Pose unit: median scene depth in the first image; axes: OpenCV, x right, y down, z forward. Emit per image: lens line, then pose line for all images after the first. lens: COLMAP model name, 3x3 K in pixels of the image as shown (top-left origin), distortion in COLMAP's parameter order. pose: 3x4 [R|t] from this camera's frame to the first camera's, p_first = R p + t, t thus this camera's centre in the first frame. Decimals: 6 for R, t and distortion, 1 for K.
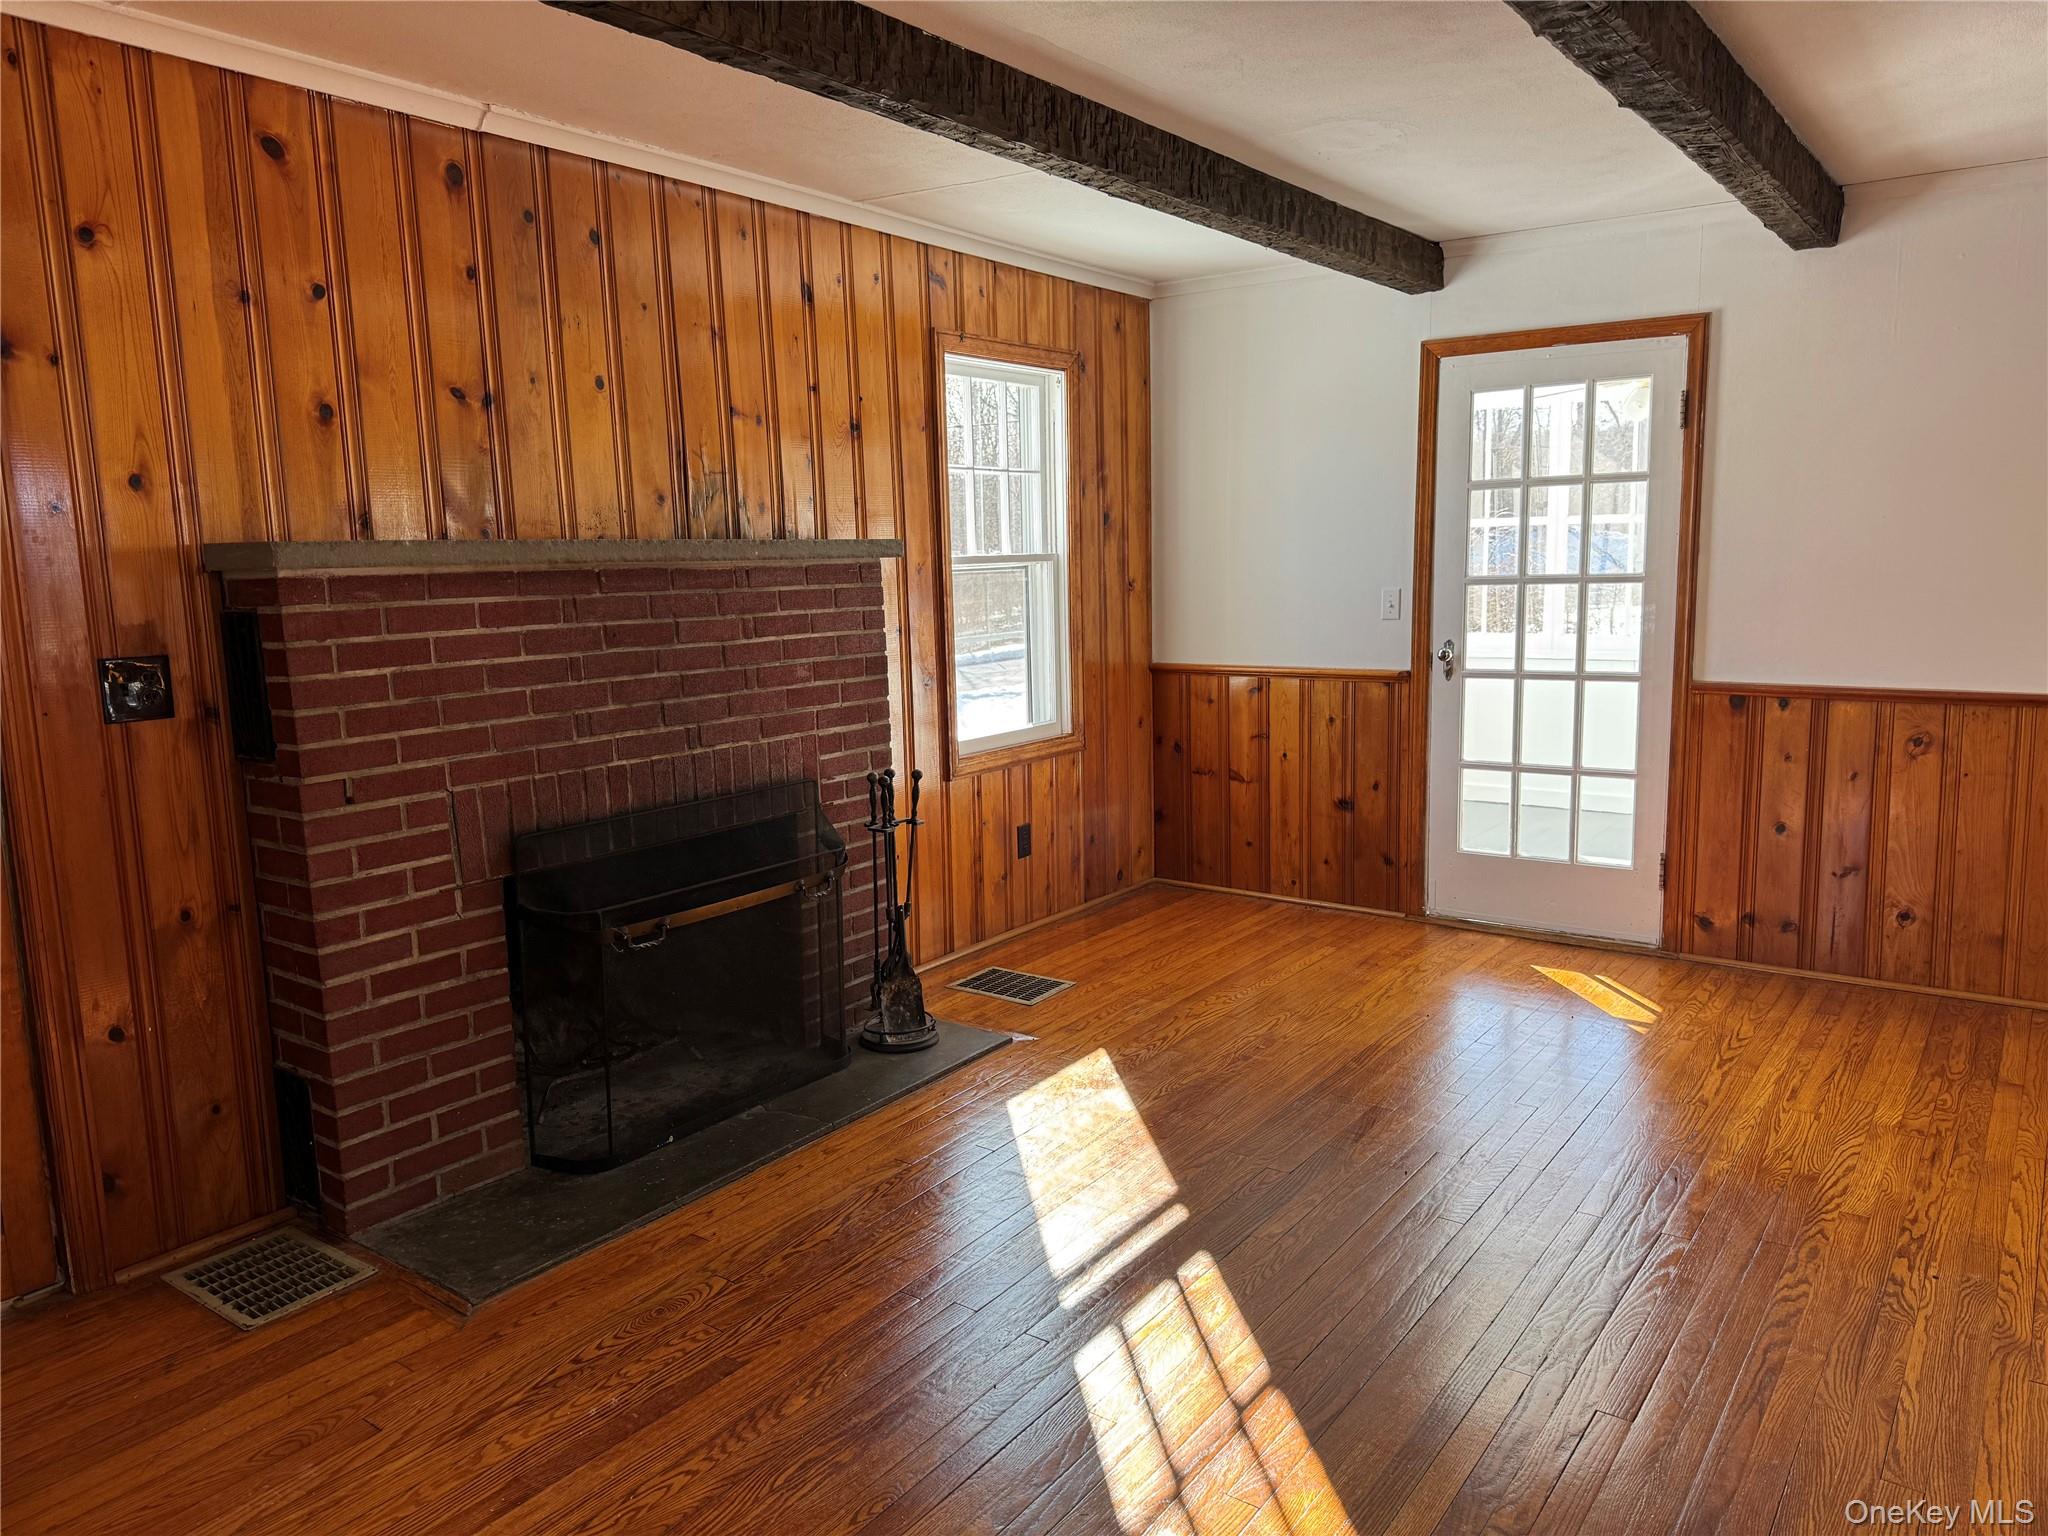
lens RADIAL K [[1431.5, 0, 1030.9], [0, 1431.5, 771.6], [0, 0, 1]] dist [0.109655, -0.171636]
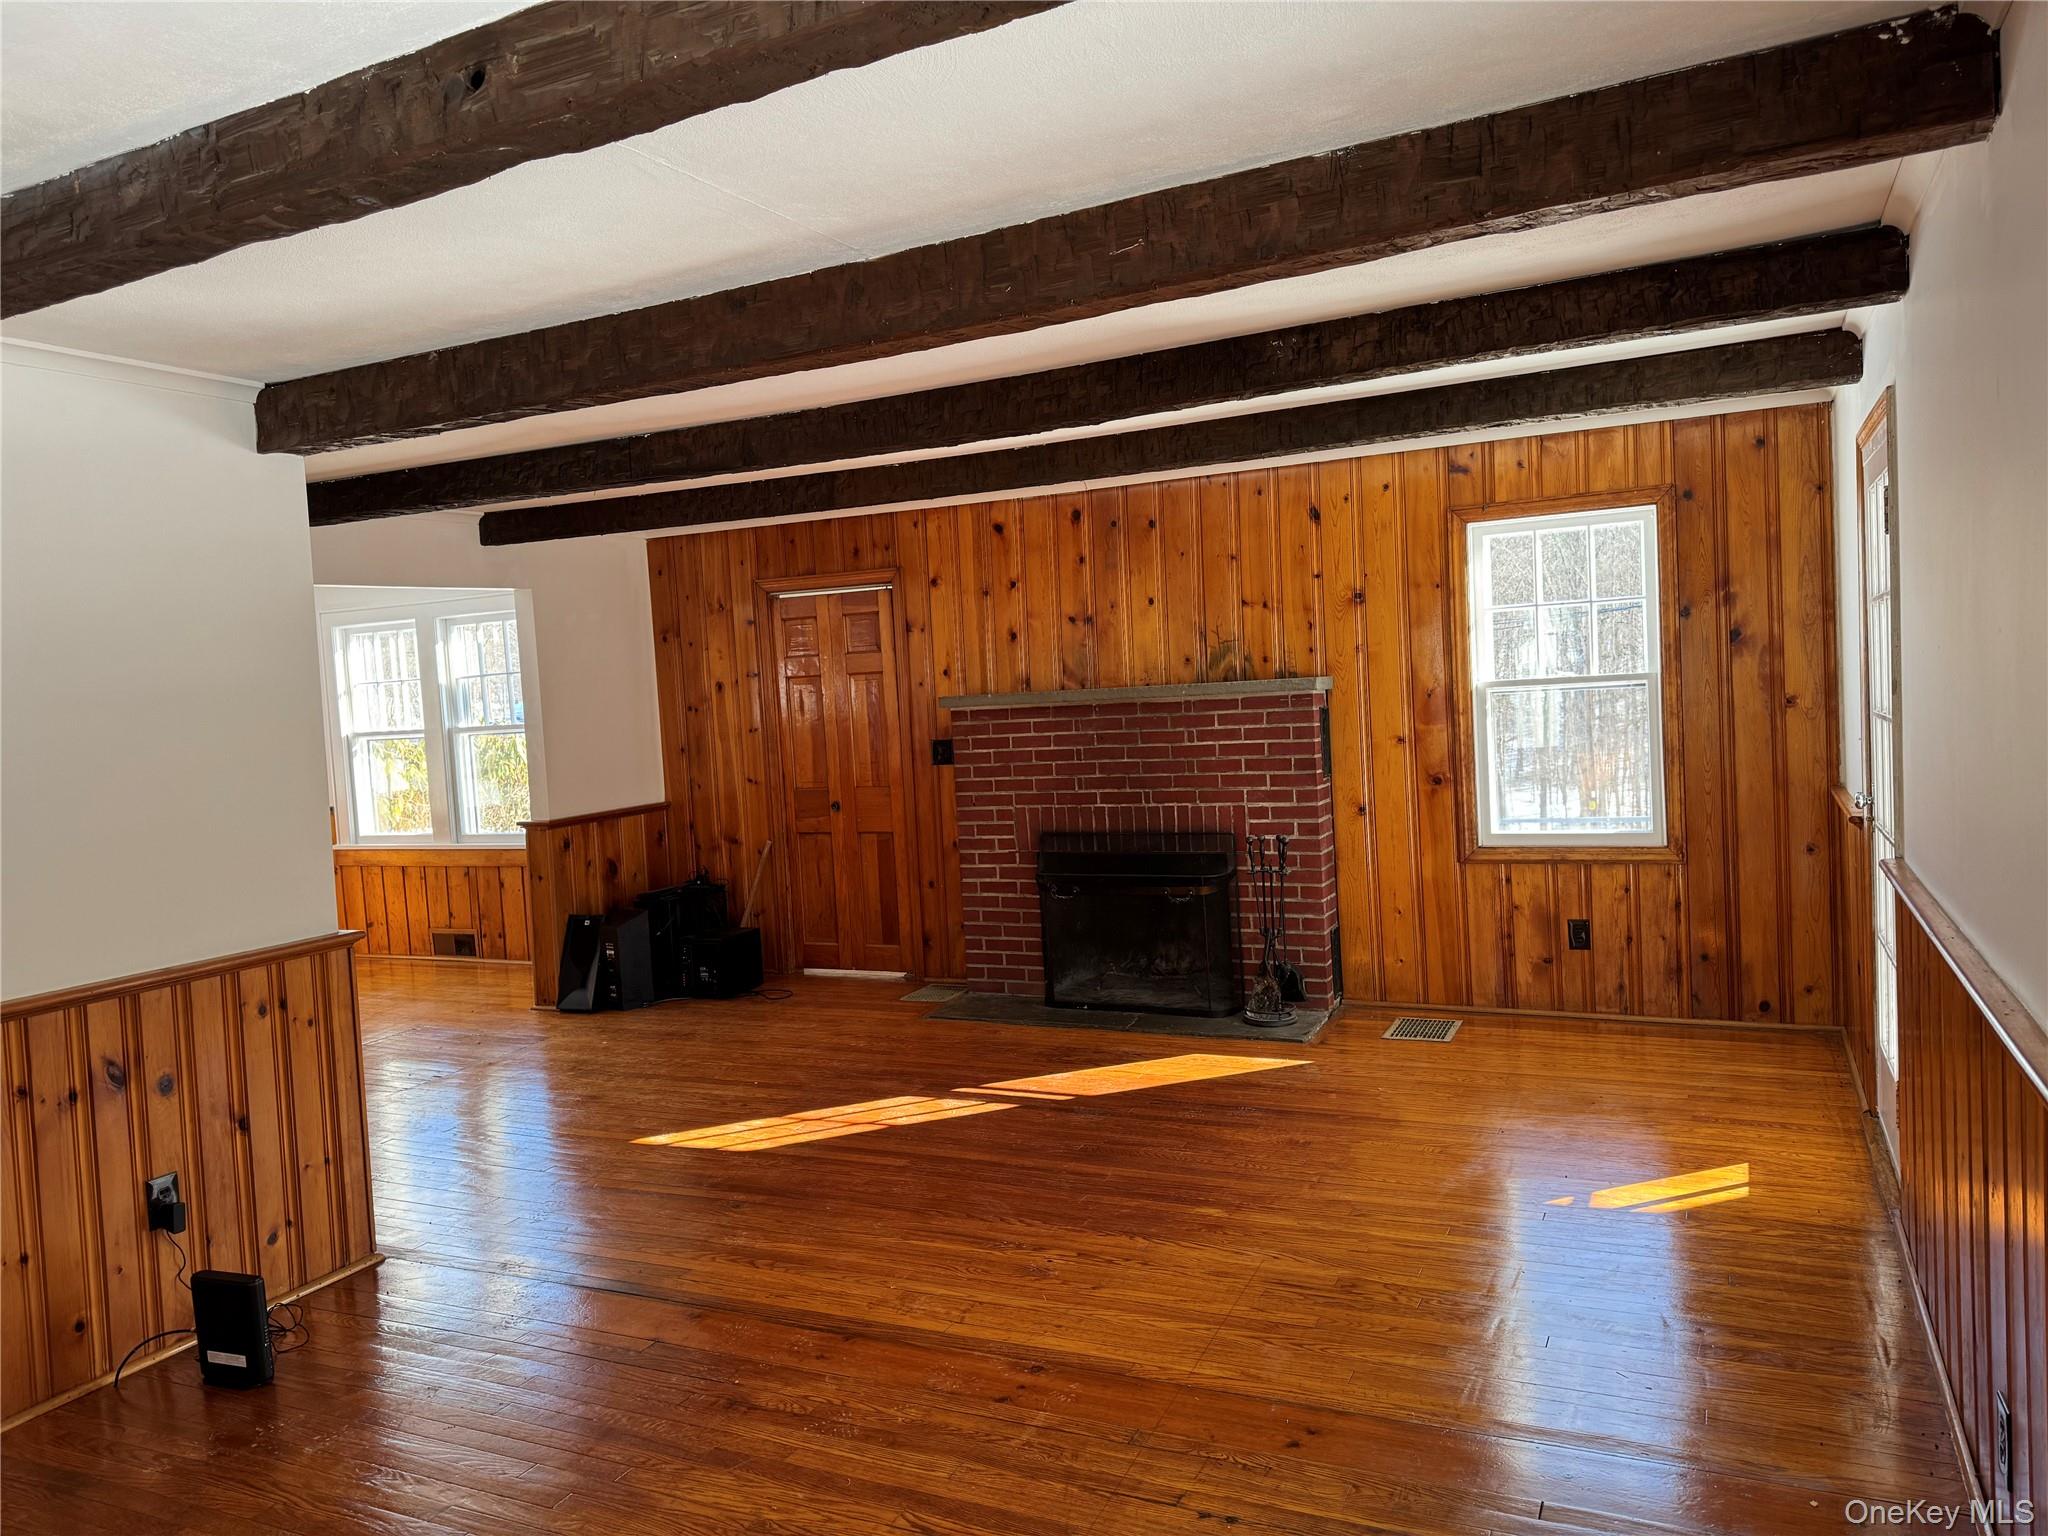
lens RADIAL K [[1431.5, 0, 1030.9], [0, 1431.5, 771.6], [0, 0, 1]] dist [0.109655, -0.171636]
pose [[0.163292, 0.063956, -0.984503, 1.162251], [-0.104313, 0.993422, 0.047233, -0.096903], [0.981048, 0.094984, 0.168890, 0.442529]]
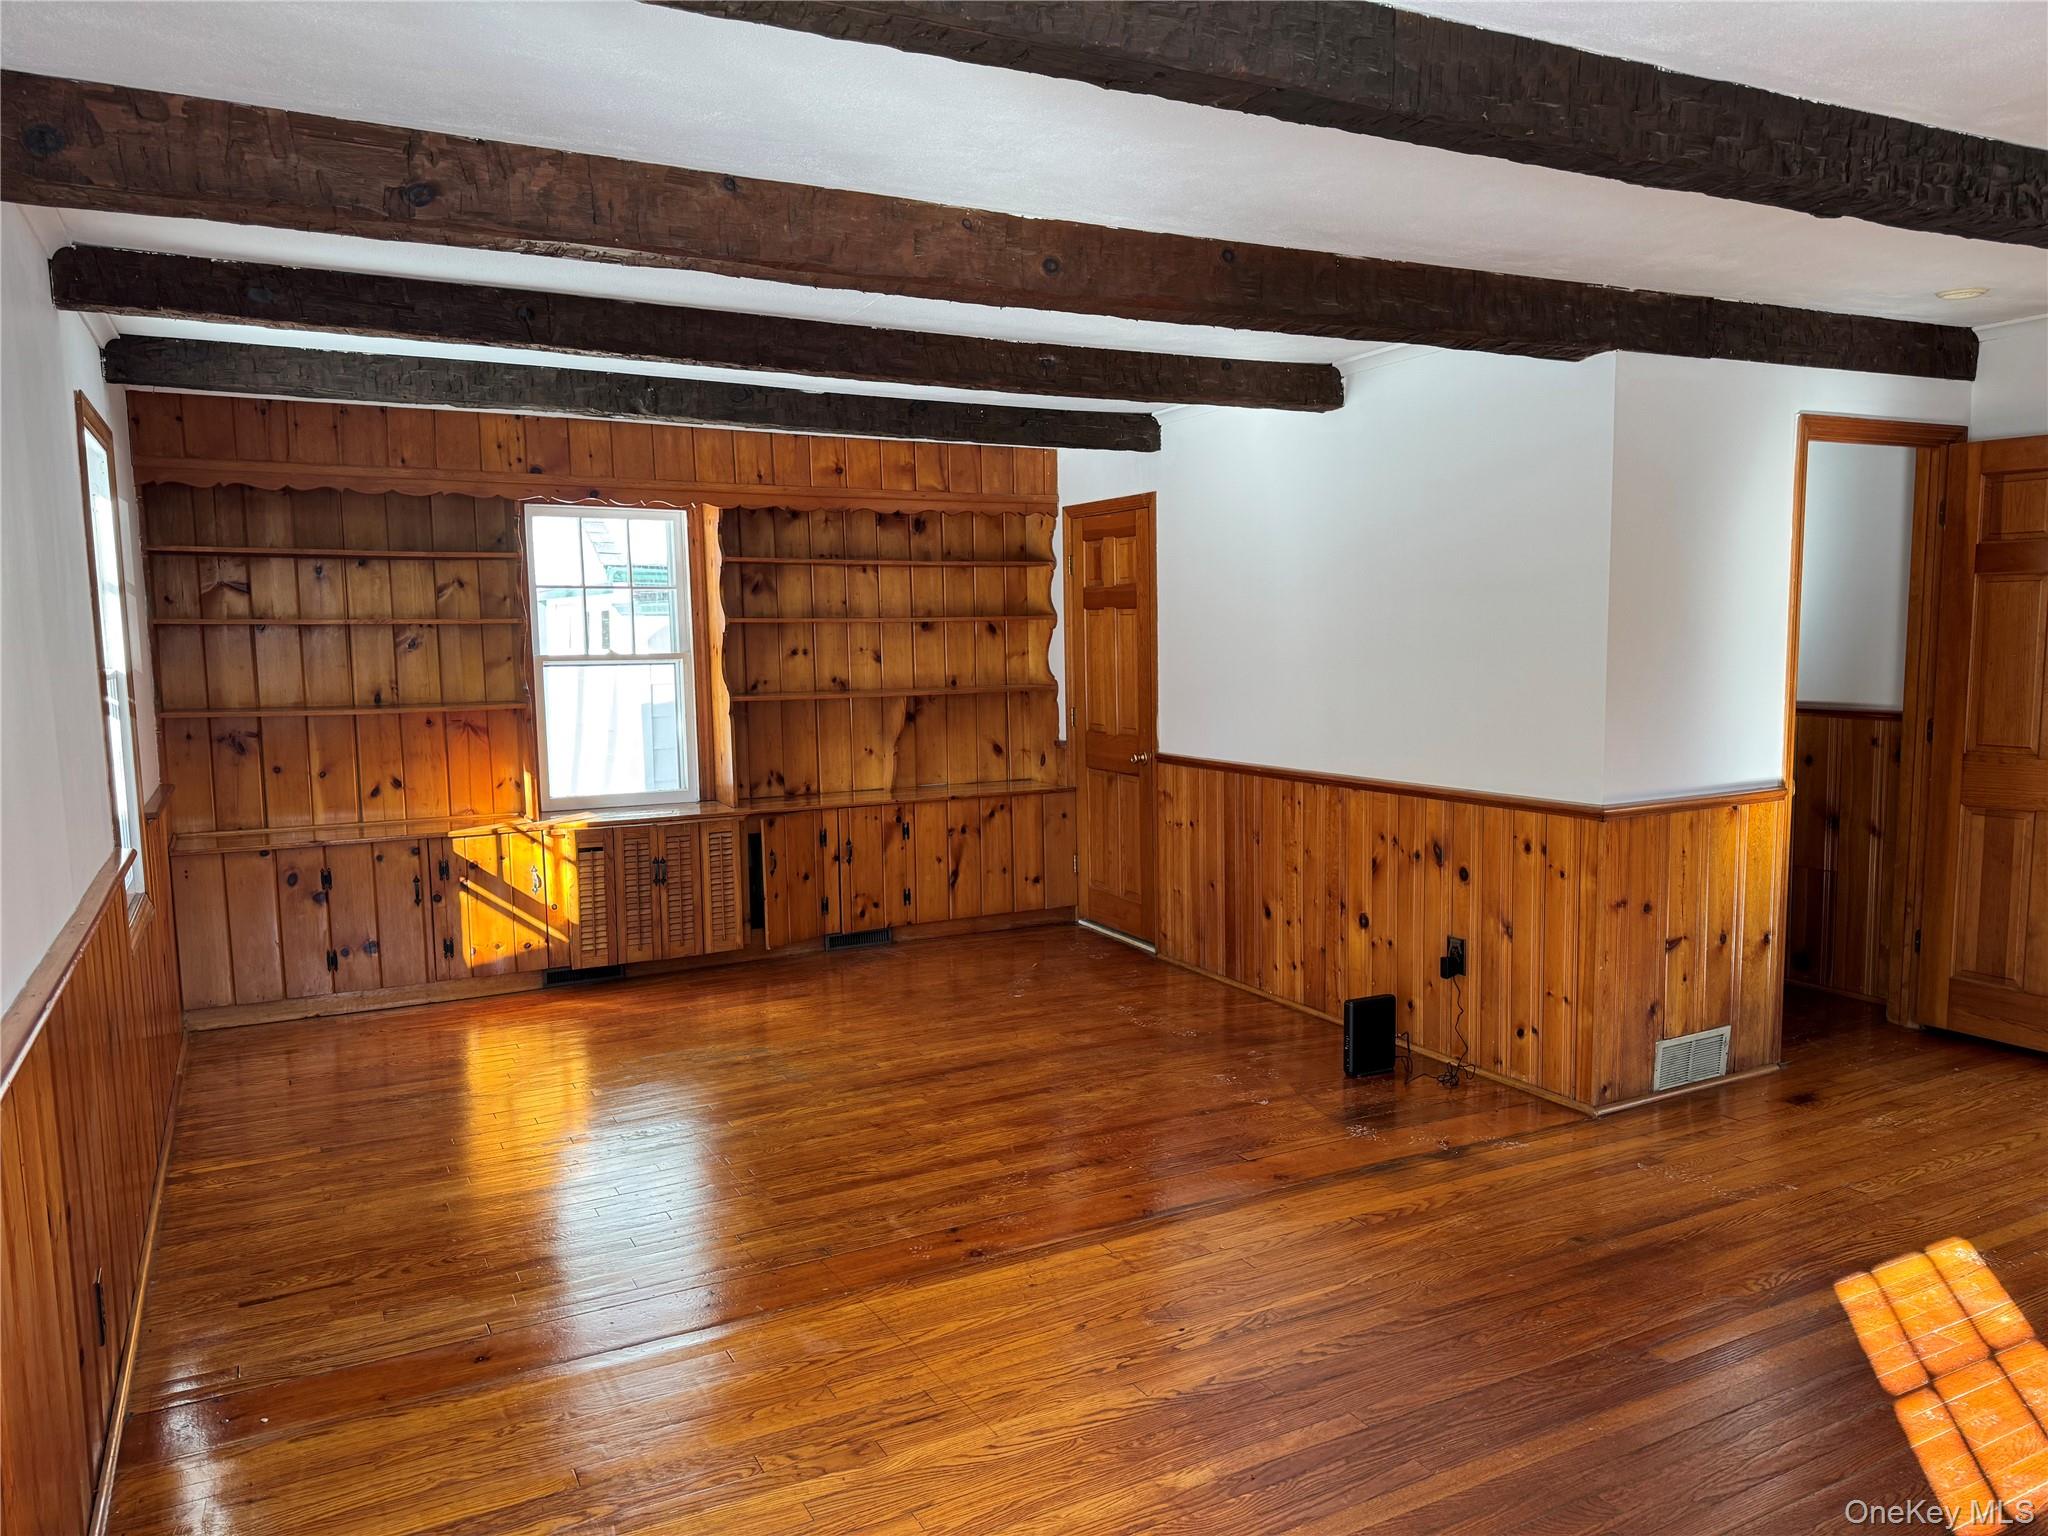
lens RADIAL K [[1431.5, 0, 1030.9], [0, 1431.5, 771.6], [0, 0, 1]] dist [0.109655, -0.171636]
pose [[-0.889884, -0.010819, 0.456059, 0.141454], [0.109835, 0.965229, 0.237212, -0.200208], [-0.442768, 0.261183, -0.857753, 1.152456]]
